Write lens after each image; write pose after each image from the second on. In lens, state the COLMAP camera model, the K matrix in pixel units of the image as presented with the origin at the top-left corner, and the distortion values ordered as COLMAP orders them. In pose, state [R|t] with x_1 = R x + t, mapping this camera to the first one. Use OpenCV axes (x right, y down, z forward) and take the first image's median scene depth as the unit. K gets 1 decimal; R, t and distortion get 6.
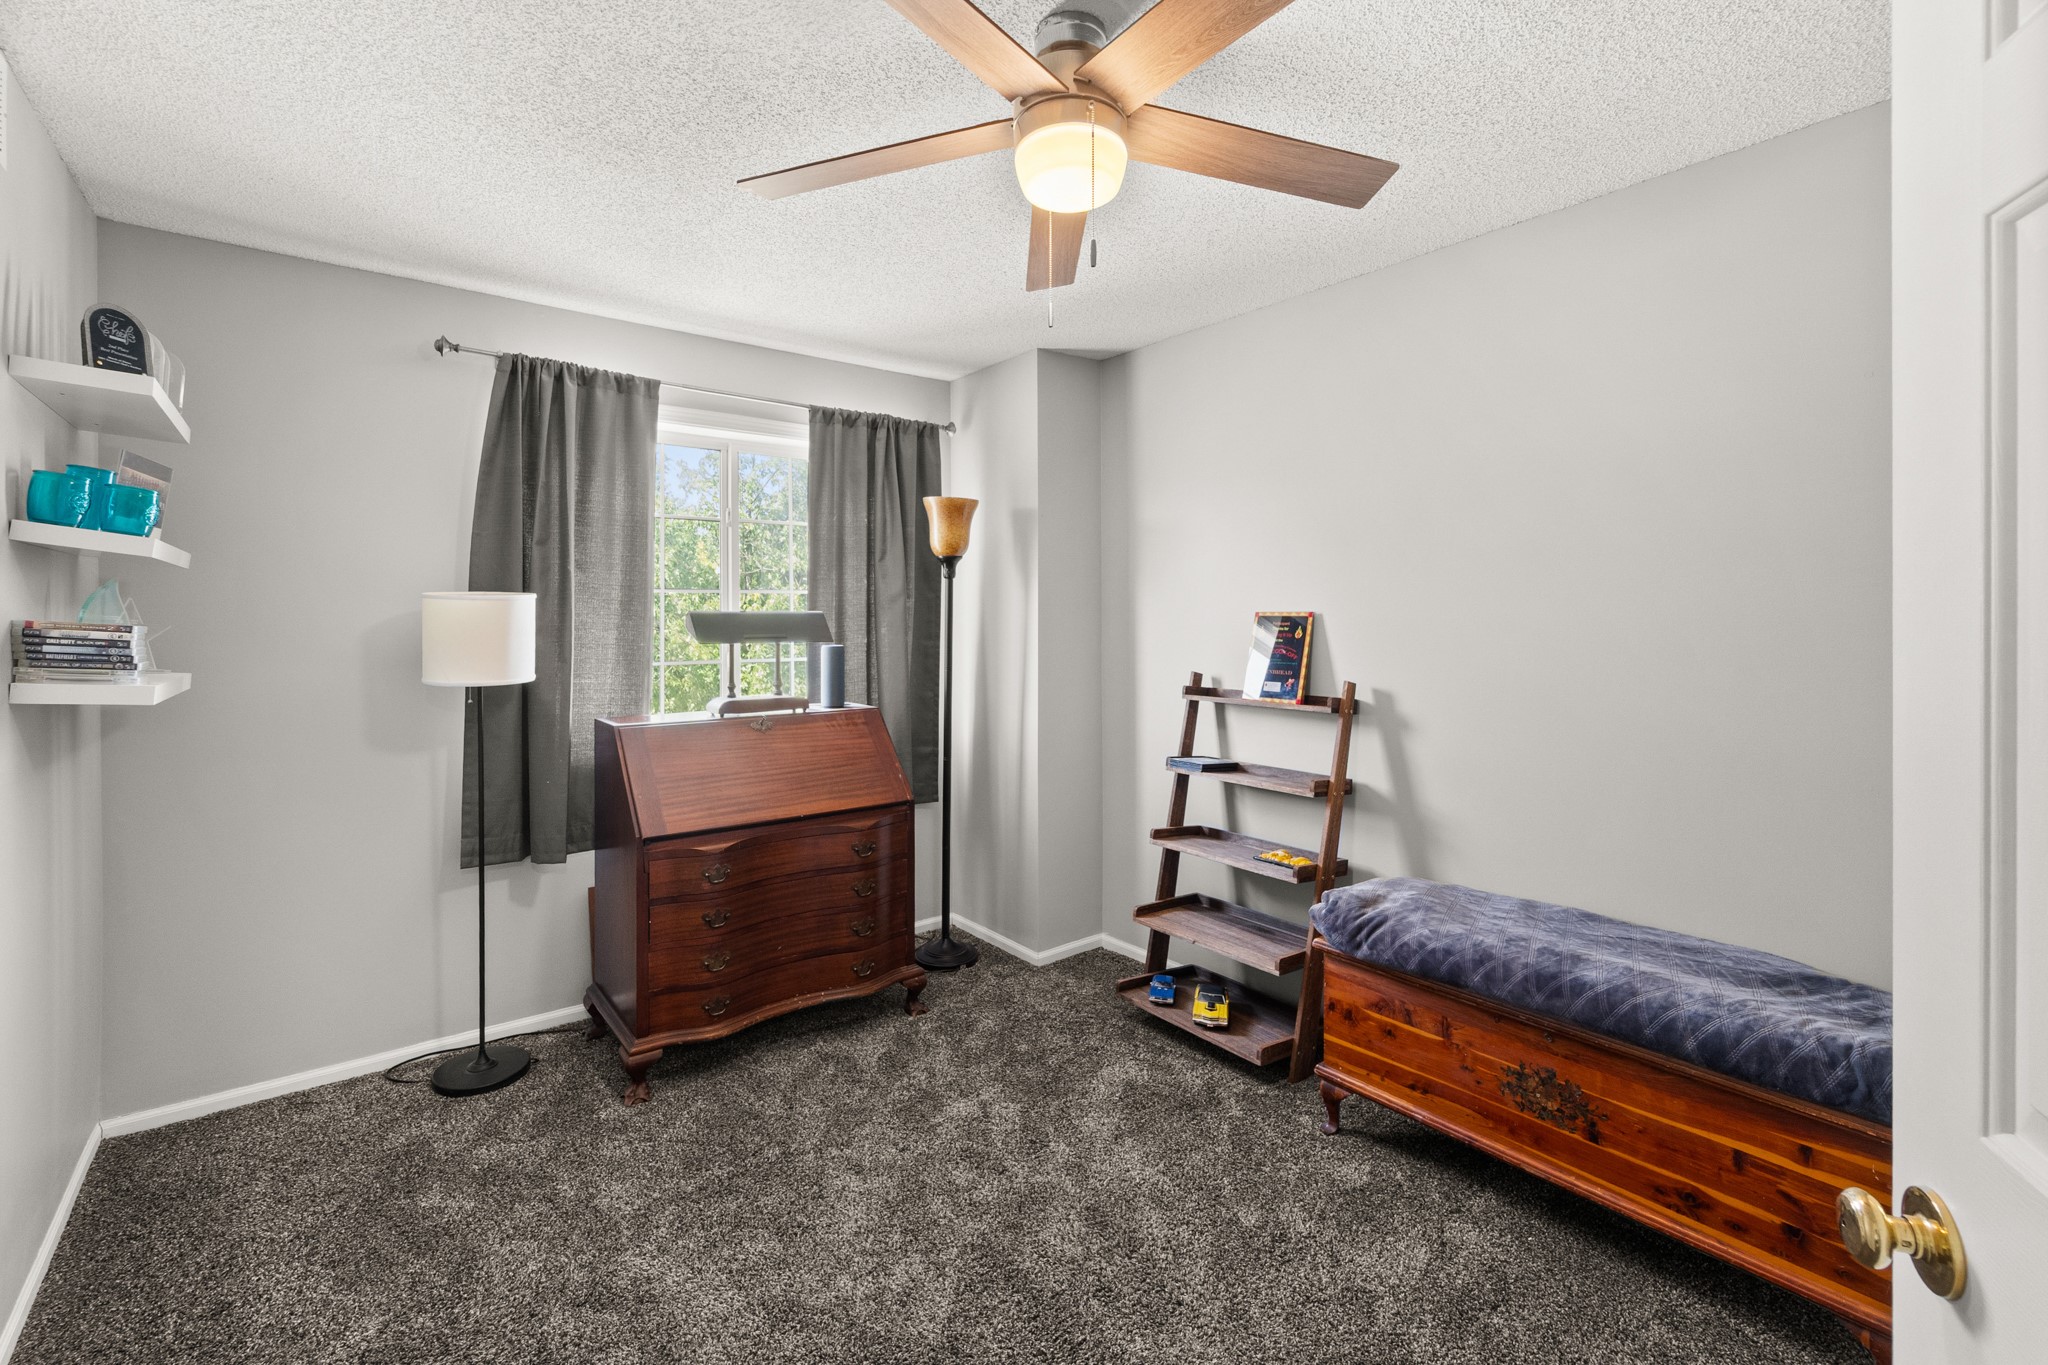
lens RADIAL K [[897.7, 0, 1023.0], [0, 897.7, 616.3], [0, 0, 1]] dist [0.000148, -0.000010]
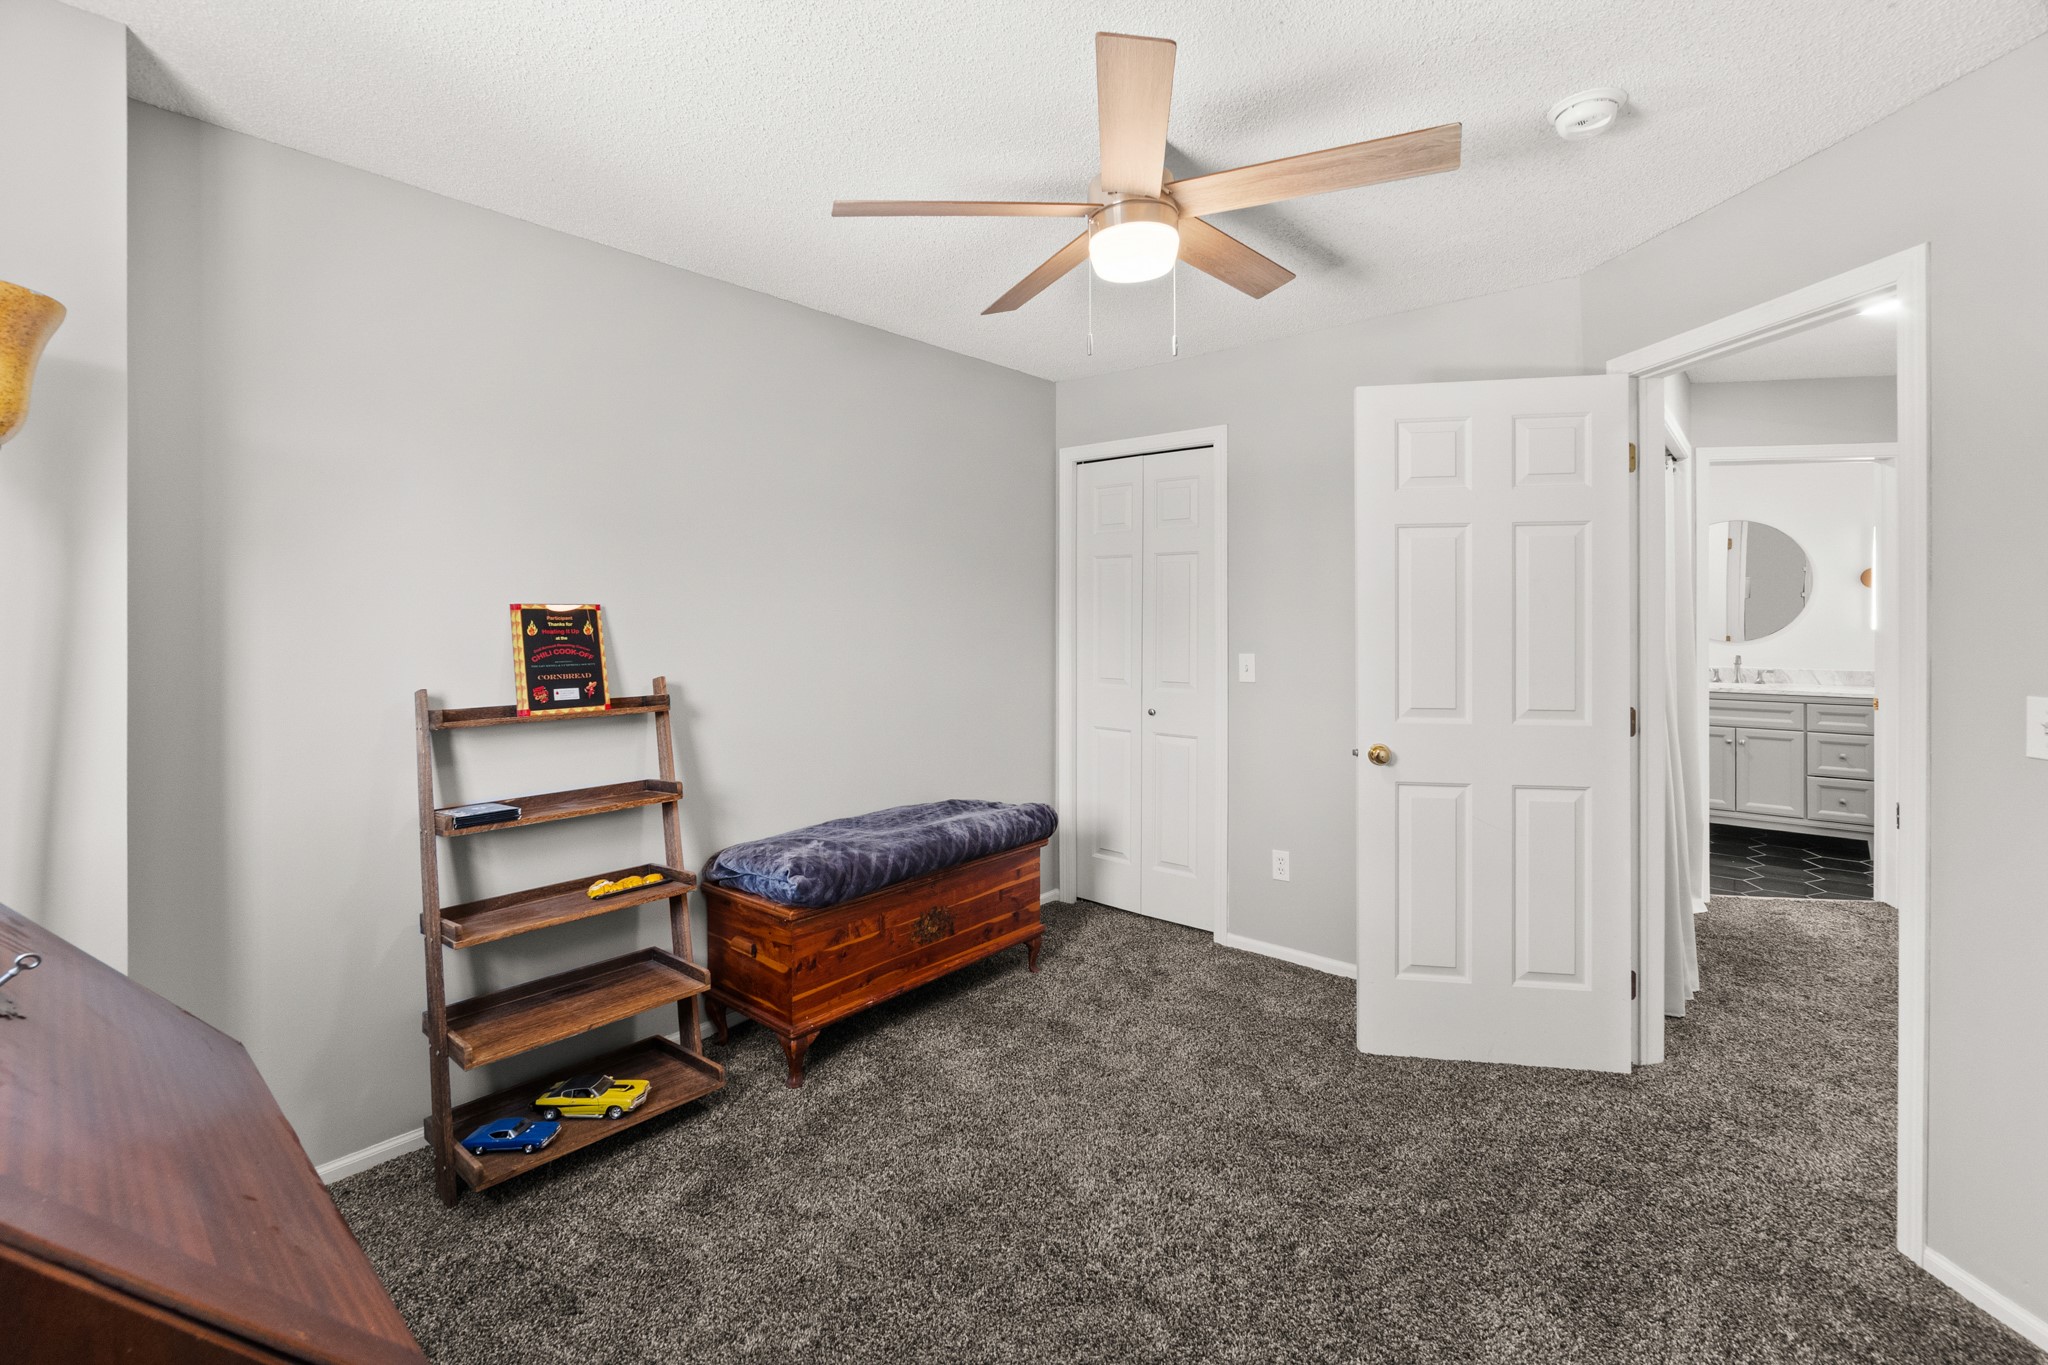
lens RADIAL K [[931.8, 0, 1023.4], [0, 931.8, 608.4], [0, 0, 1]] dist [0.000192, 0.000075]
pose [[-0.190956, -0.001252, 0.981598, -0.694360], [0.001660, 0.999997, 0.001598, -0.001701], [-0.981597, 0.001935, -0.190954, 0.805592]]
